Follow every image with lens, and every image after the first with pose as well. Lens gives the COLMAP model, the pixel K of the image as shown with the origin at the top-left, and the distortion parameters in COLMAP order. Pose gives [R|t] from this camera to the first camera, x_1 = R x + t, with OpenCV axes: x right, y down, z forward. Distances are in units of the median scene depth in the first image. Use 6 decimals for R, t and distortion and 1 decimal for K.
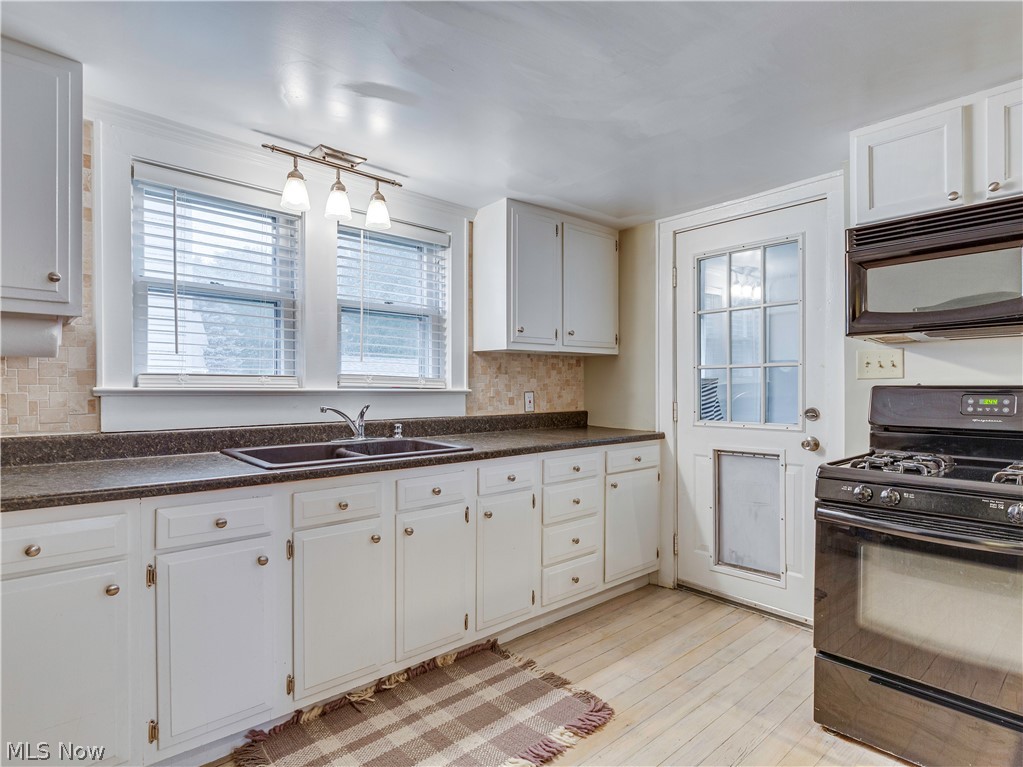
lens RADIAL K [[470.5, 0, 510.9], [0, 470.5, 384.1], [0, 0, 1]] dist [-0.002147, 0.000000]
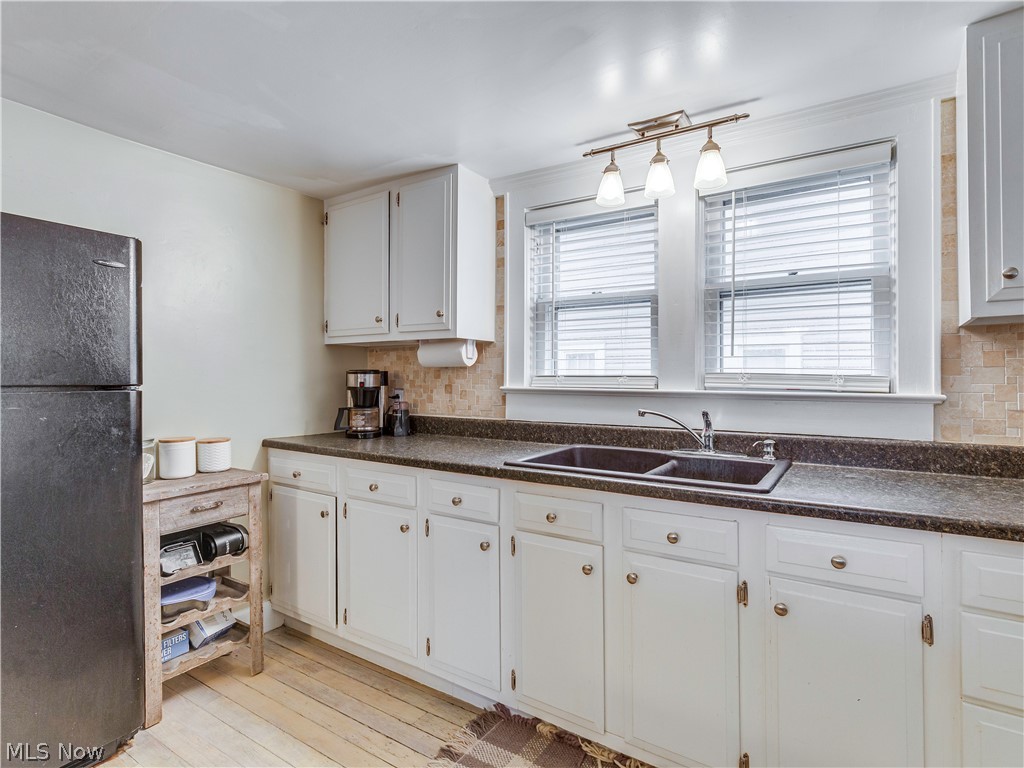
lens RADIAL K [[523.2, 0, 511.5], [0, 523.2, 382.8], [0, 0, 1]] dist [0.007056, 0.000773]
pose [[0.336078, -0.006188, -0.941814, 0.449873], [-0.005880, 0.999945, -0.008668, 0.007028], [0.941816, 0.008451, 0.336023, 0.408737]]
